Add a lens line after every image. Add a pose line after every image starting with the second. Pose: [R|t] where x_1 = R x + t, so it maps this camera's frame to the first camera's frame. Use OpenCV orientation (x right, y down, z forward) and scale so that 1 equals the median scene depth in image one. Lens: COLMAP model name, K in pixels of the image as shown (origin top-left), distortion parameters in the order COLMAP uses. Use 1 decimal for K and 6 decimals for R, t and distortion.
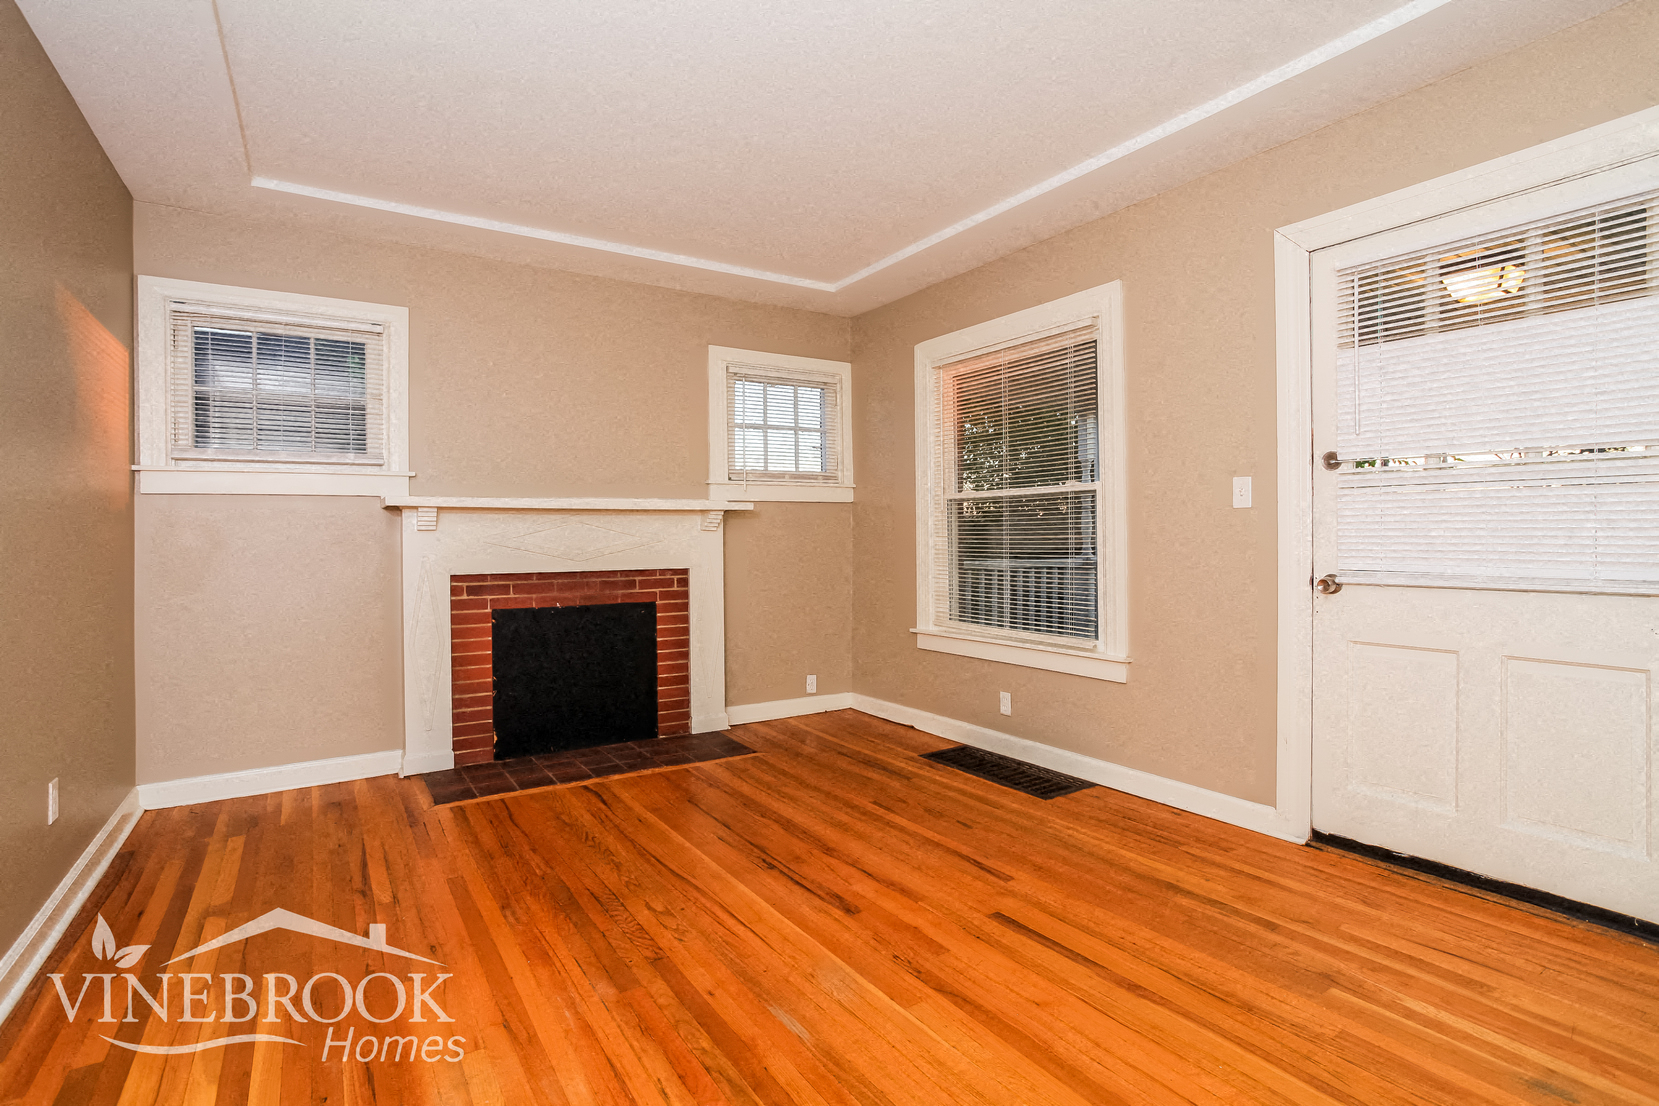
lens RADIAL K [[825.6, 0, 868.7], [0, 825.6, 548.6], [0, 0, 1]] dist [-0.037593, 0.000345]
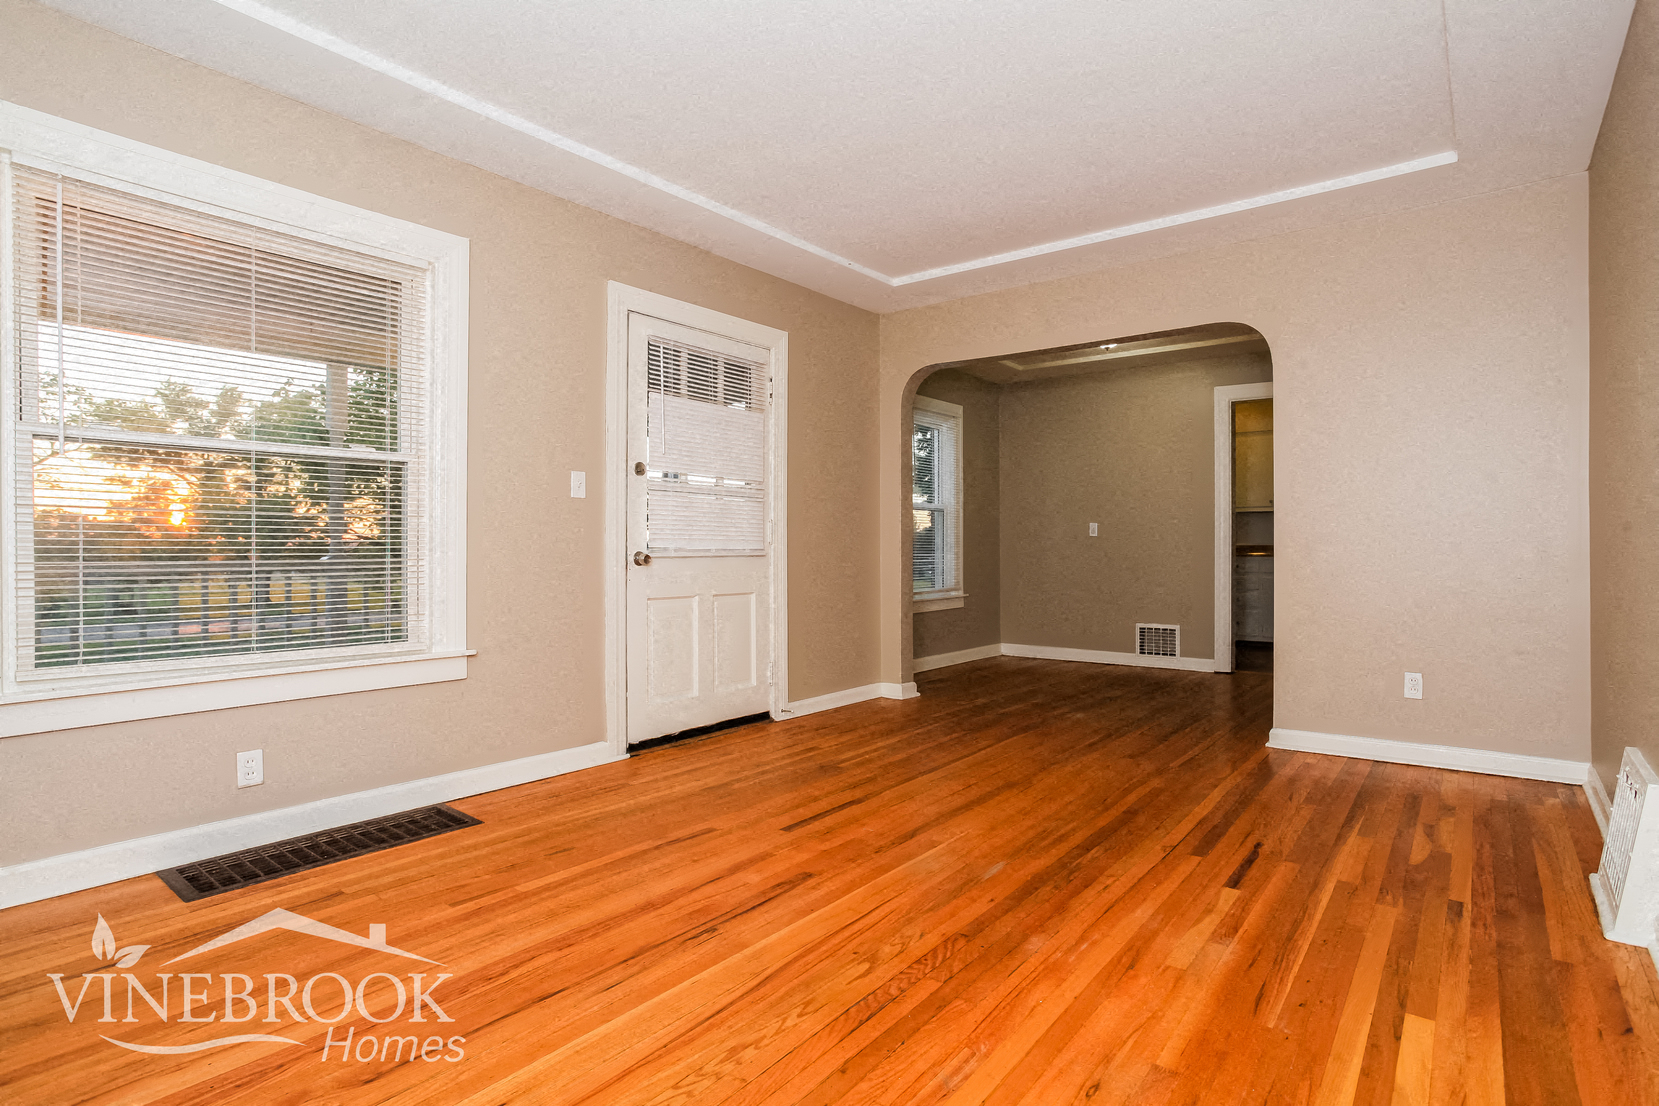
lens RADIAL K [[825.6, 0, 868.7], [0, 825.6, 548.6], [0, 0, 1]] dist [-0.037593, 0.000345]
pose [[-0.326490, 0.010198, 0.945146, -0.846591], [0.017968, 0.999828, -0.004581, 0.038447], [-0.945030, 0.015487, -0.326617, 1.055064]]
